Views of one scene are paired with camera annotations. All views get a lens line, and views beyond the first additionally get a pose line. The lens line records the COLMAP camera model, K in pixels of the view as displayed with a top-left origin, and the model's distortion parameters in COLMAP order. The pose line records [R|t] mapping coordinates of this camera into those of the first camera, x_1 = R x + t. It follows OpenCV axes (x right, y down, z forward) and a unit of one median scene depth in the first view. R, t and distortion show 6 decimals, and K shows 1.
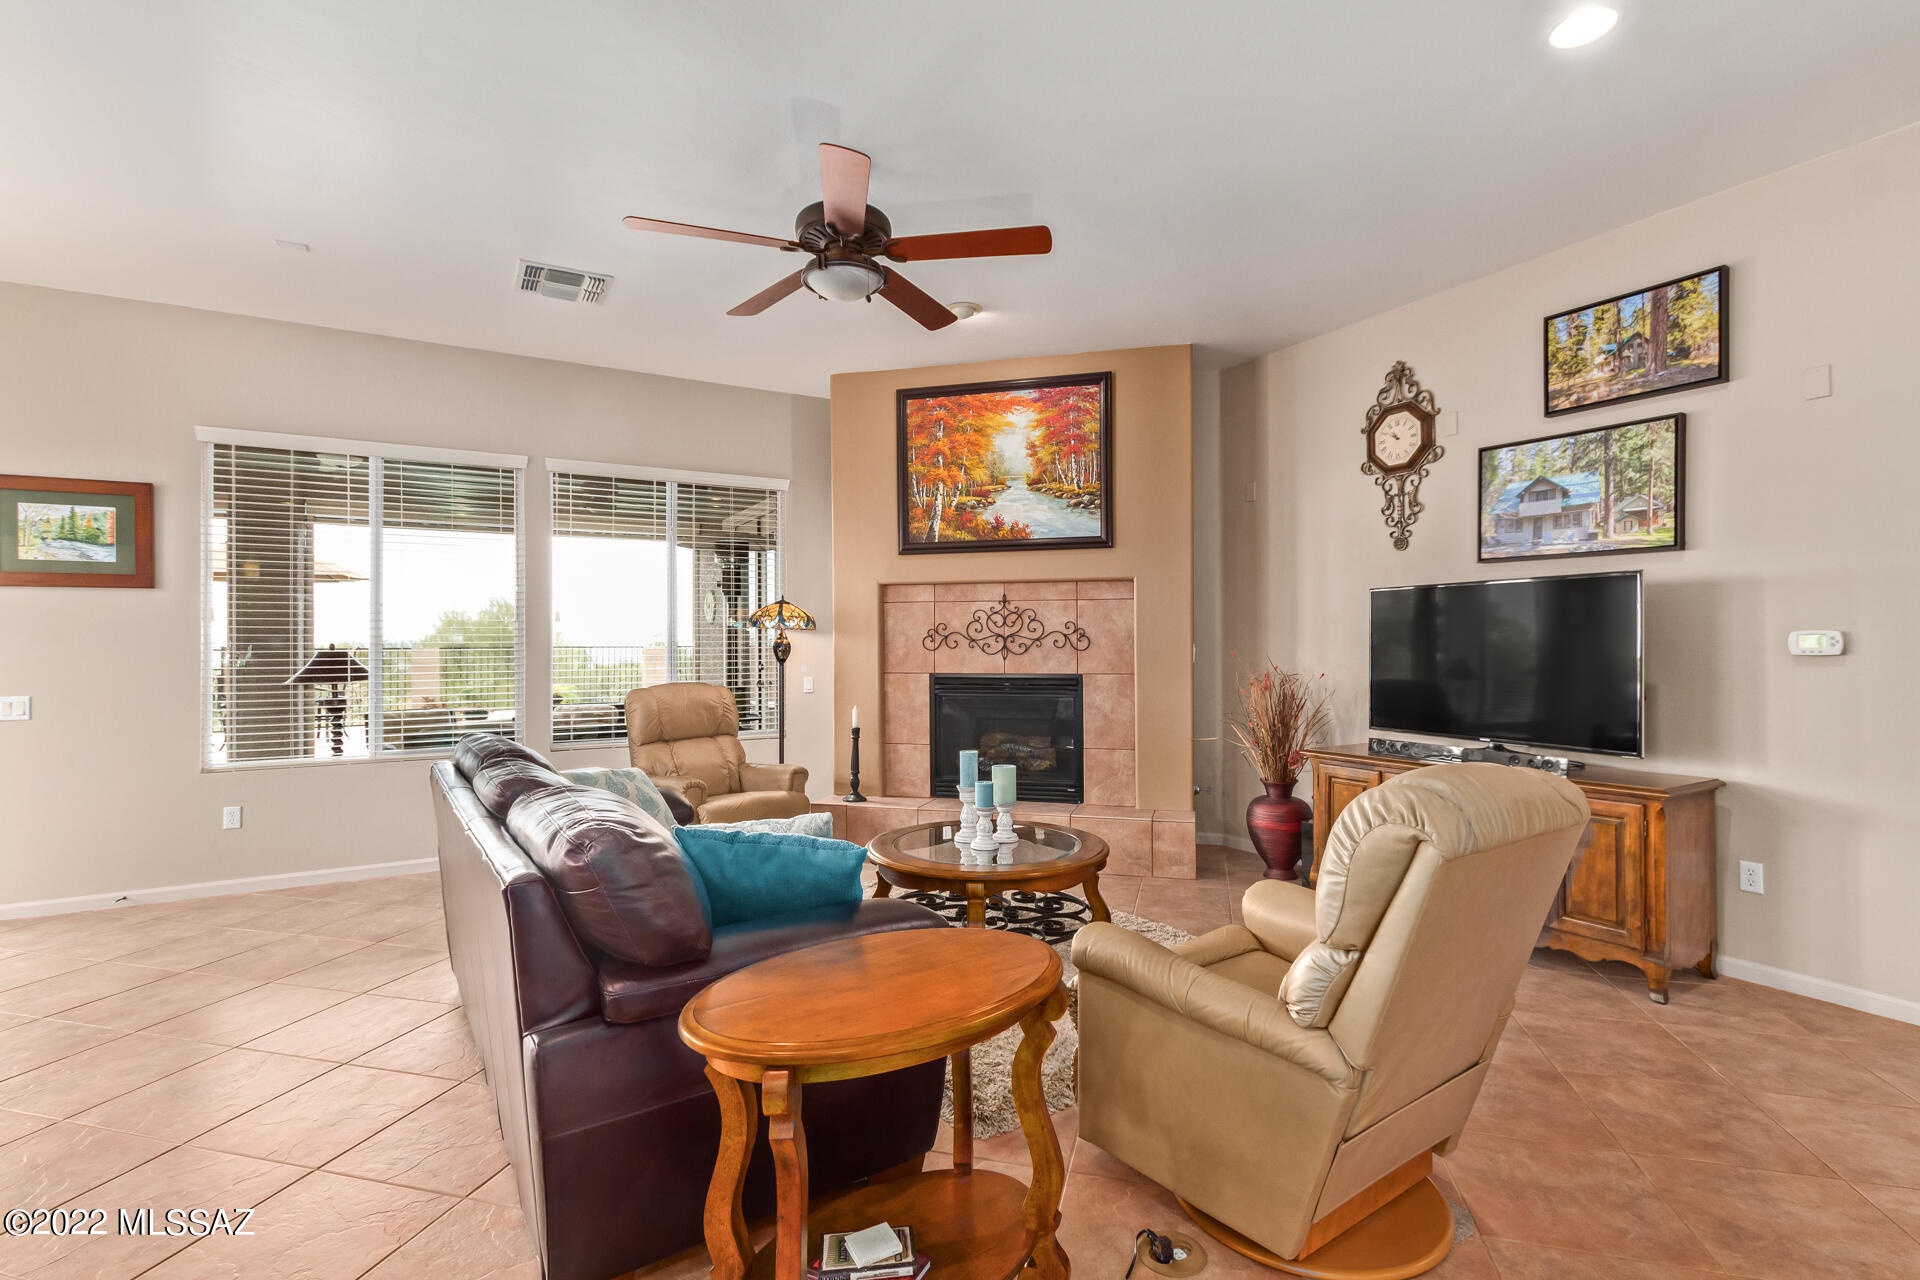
lens RADIAL K [[885.0, 0, 960.3], [0, 885.0, 633.2], [0, 0, 1]] dist [0.002633, -0.001972]
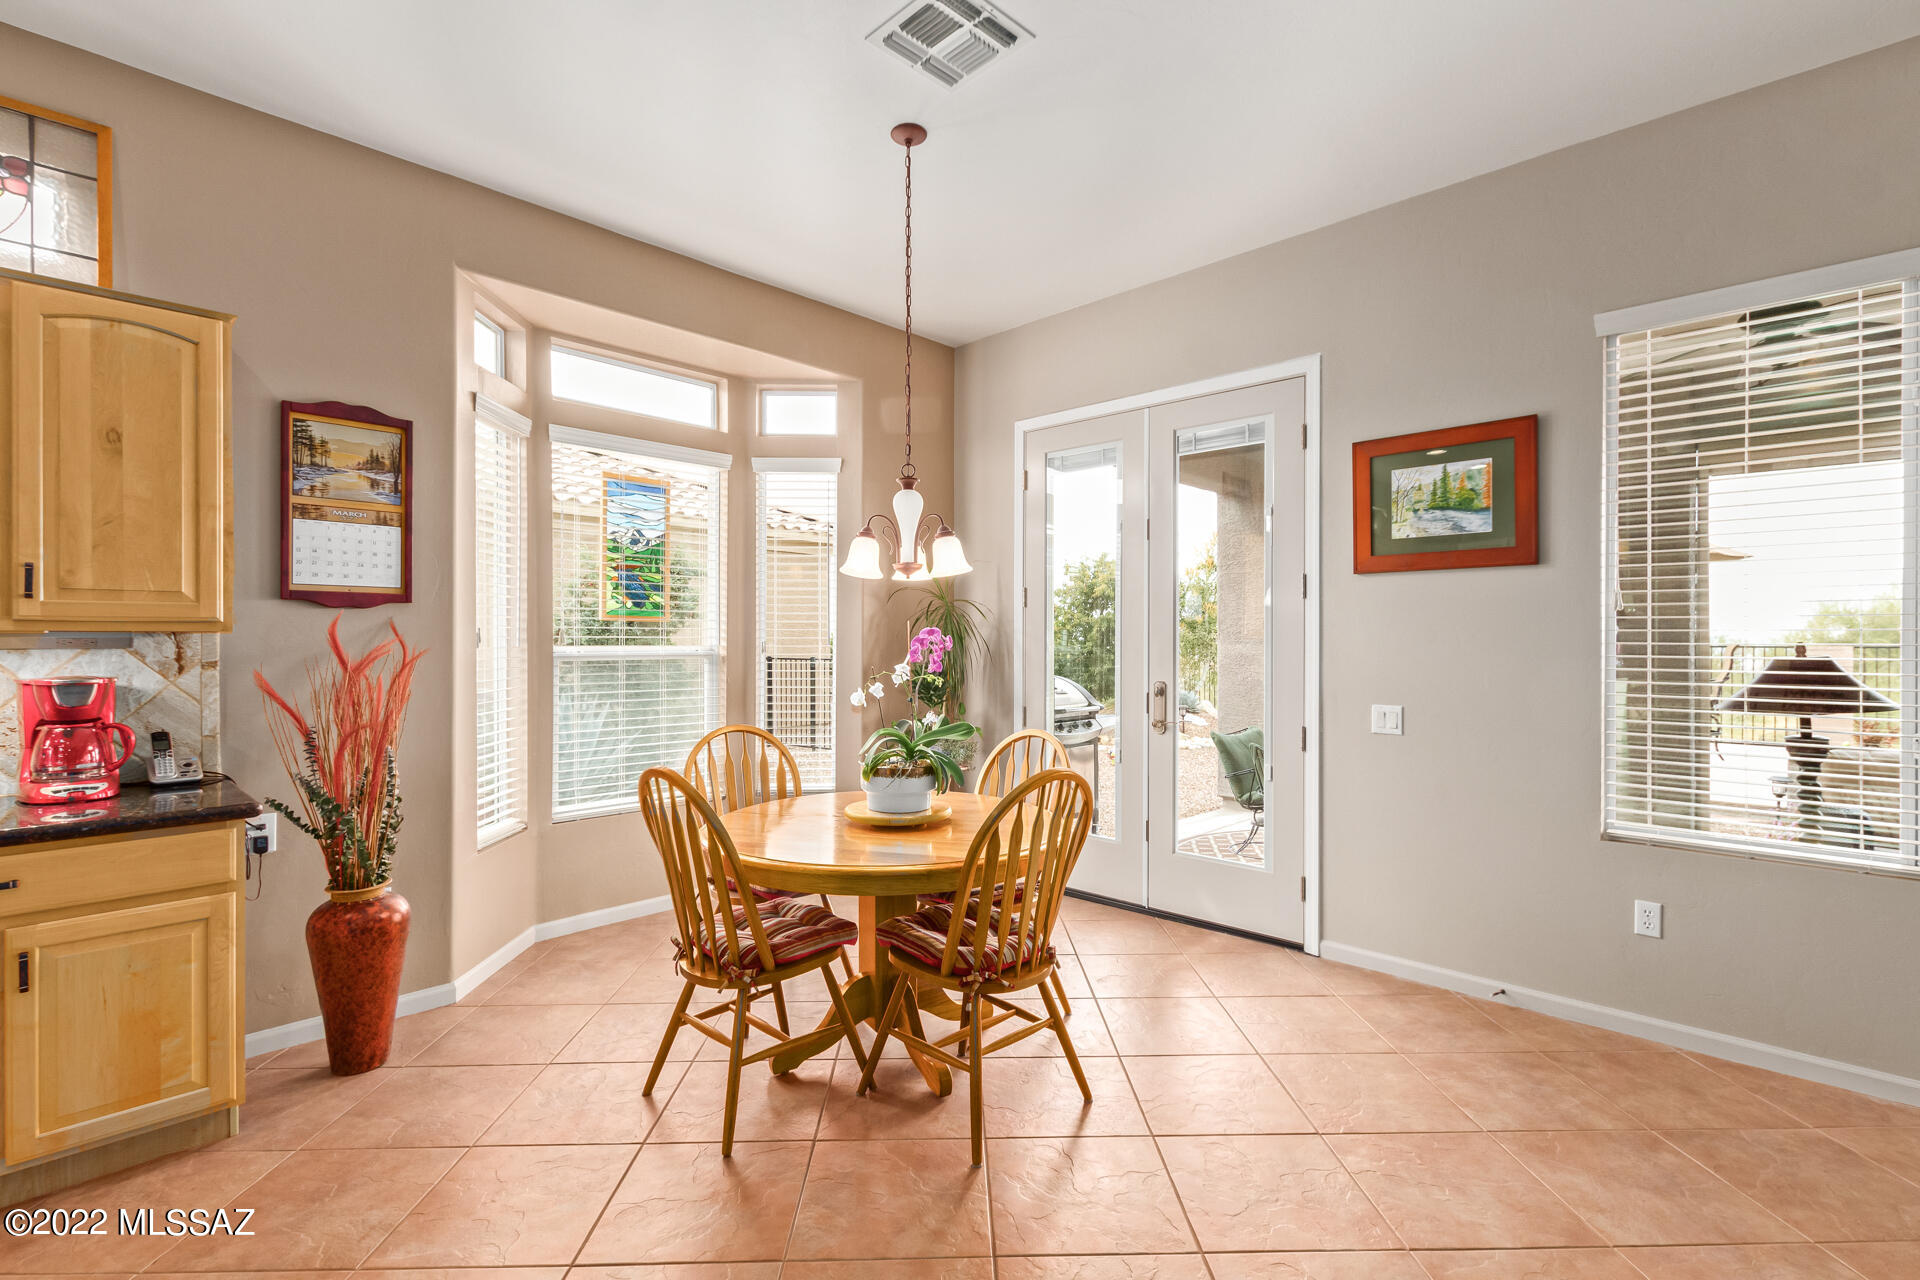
lens RADIAL K [[885.0, 0, 957.6], [0, 885.0, 640.7], [0, 0, 1]] dist [0.002633, -0.001972]
pose [[0.262650, 0.008287, -0.964855, -0.291918], [0.005961, 0.999930, 0.010211, 0.000318], [0.964873, -0.008434, 0.262583, 0.306681]]
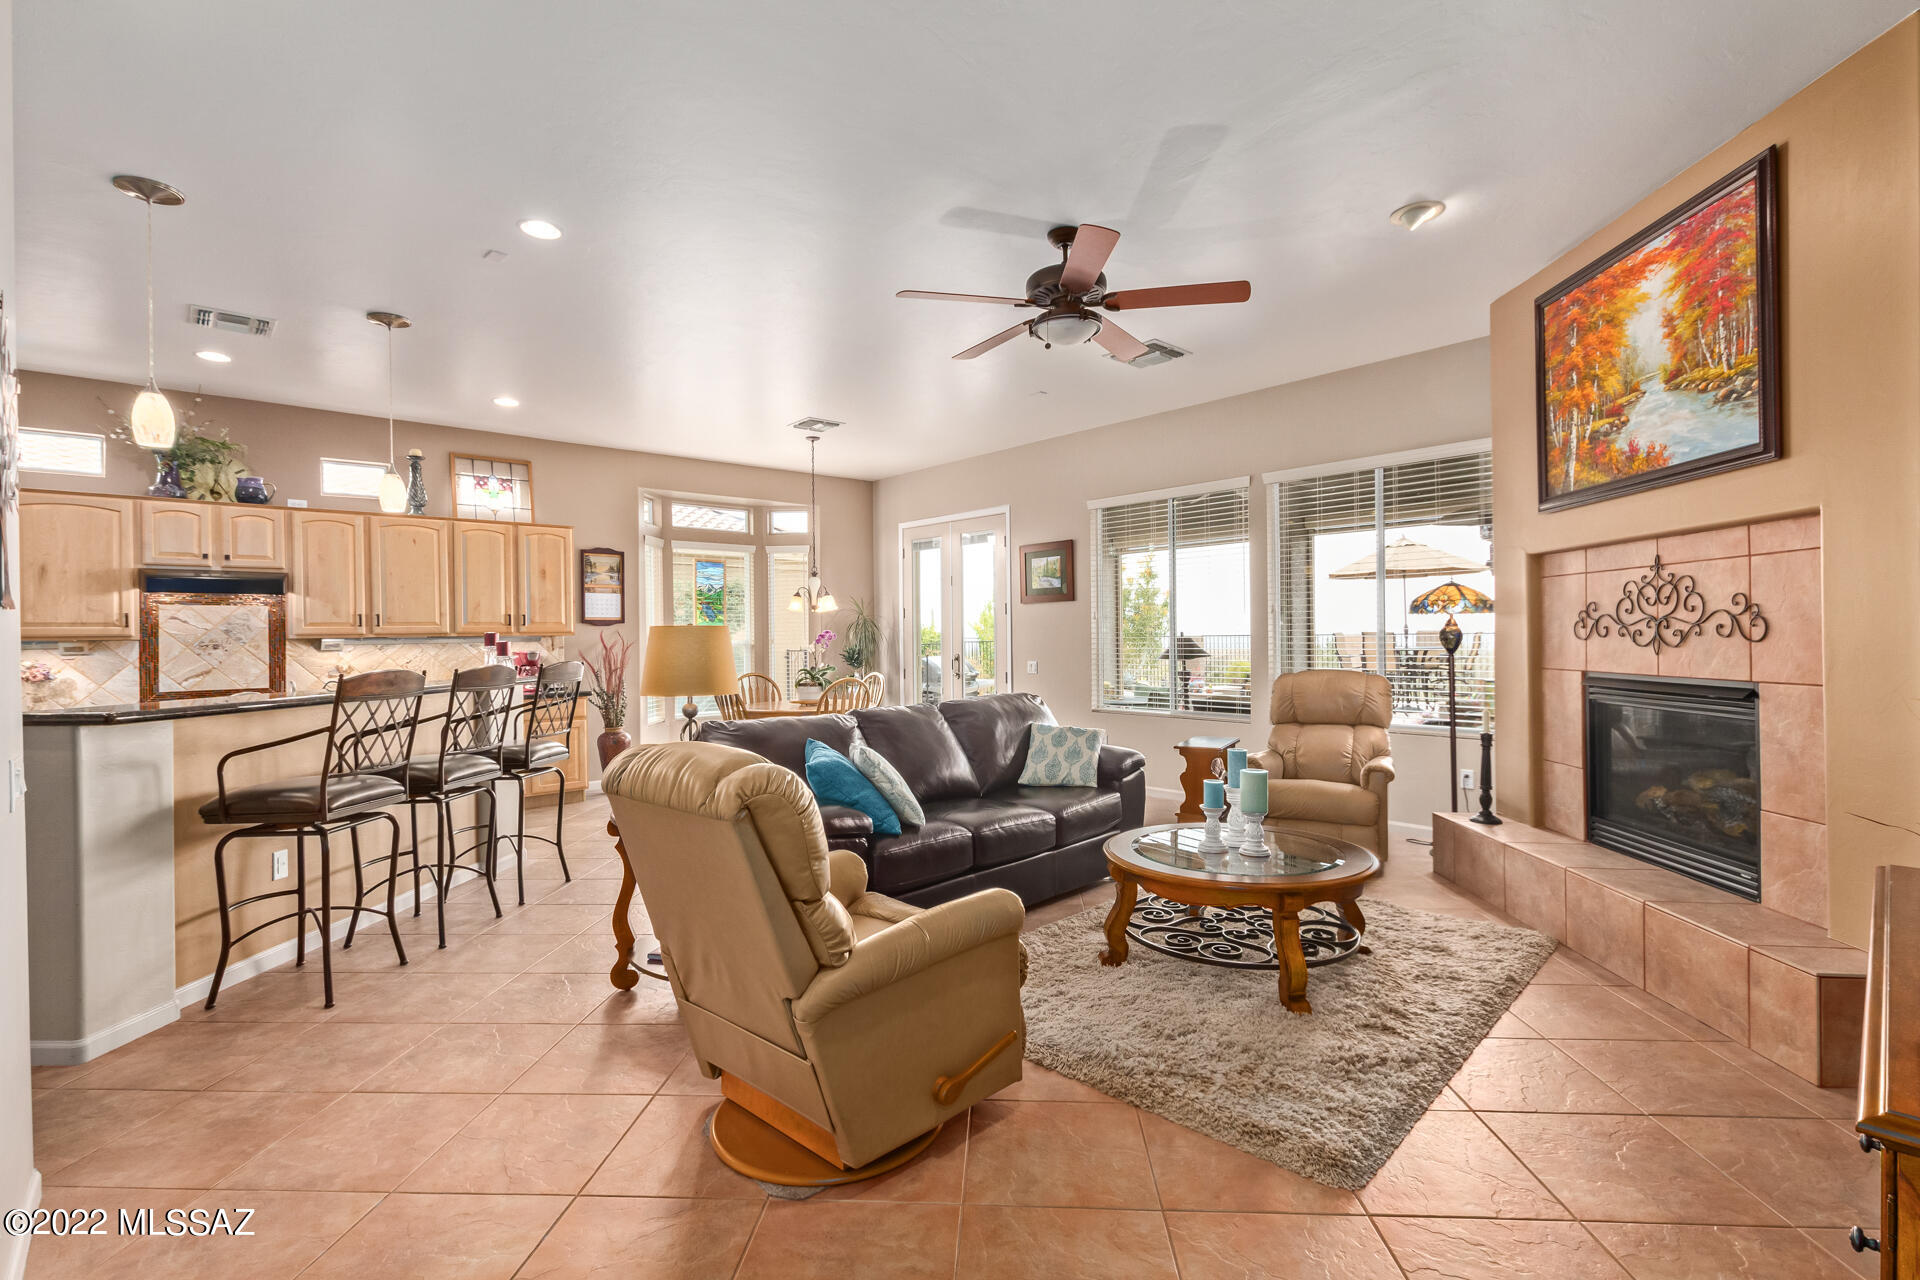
lens RADIAL K [[885.0, 0, 958.2], [0, 885.0, 638.4], [0, 0, 1]] dist [0.002633, -0.001972]
pose [[0.192409, 0.006065, -0.981296, 0.615446], [0.019944, 0.999750, 0.010089, 0.000758], [0.981112, -0.021512, 0.192240, 0.375125]]
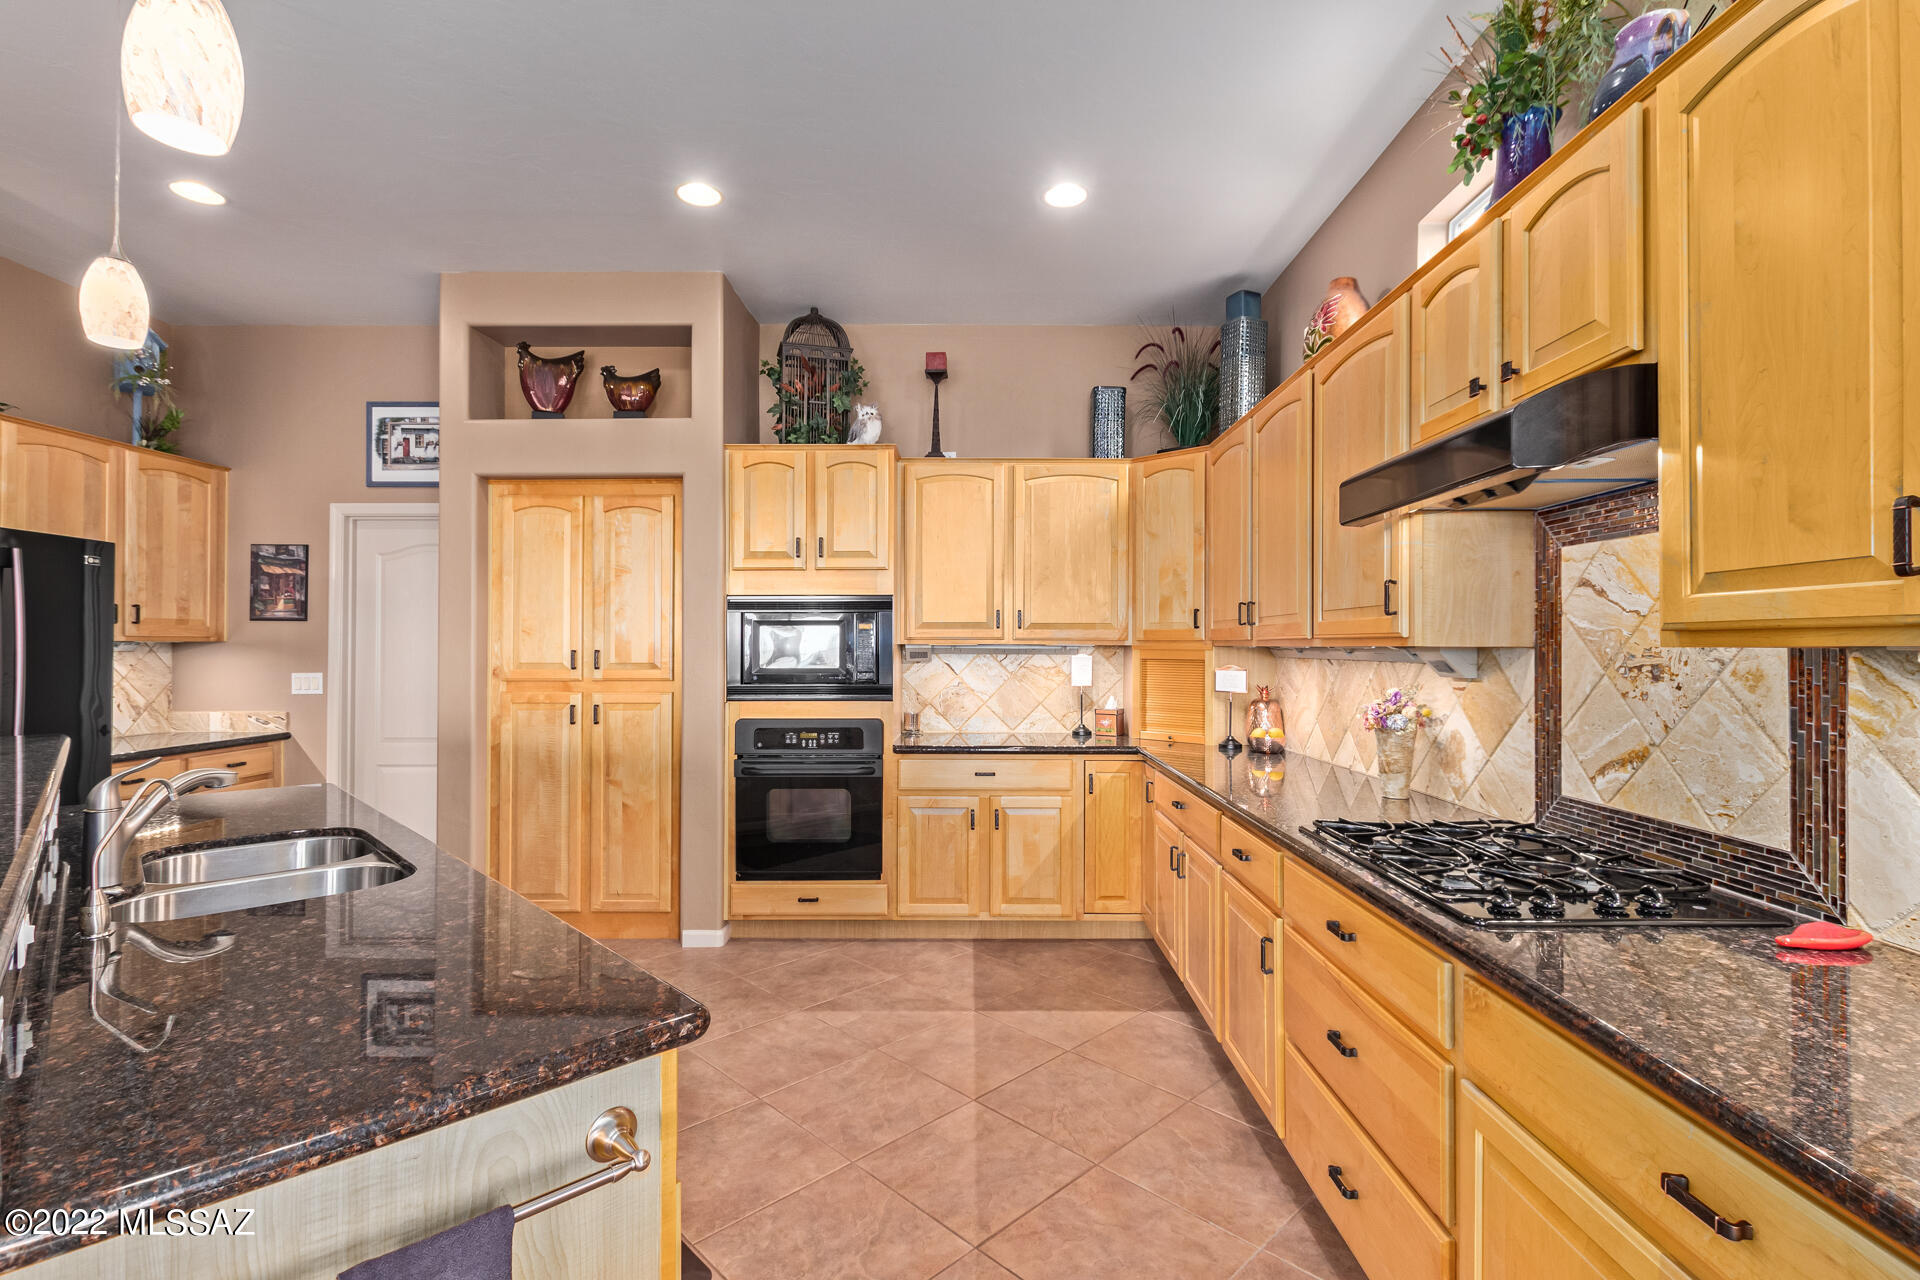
lens RADIAL K [[885.0, 0, 958.0], [0, 885.0, 640.2], [0, 0, 1]] dist [0.002633, -0.001972]
pose [[-0.846079, 0.007166, 0.533009, -0.632593], [-0.001727, 0.999868, -0.016185, -0.002257], [-0.533054, -0.014614, -0.845955, 0.082569]]
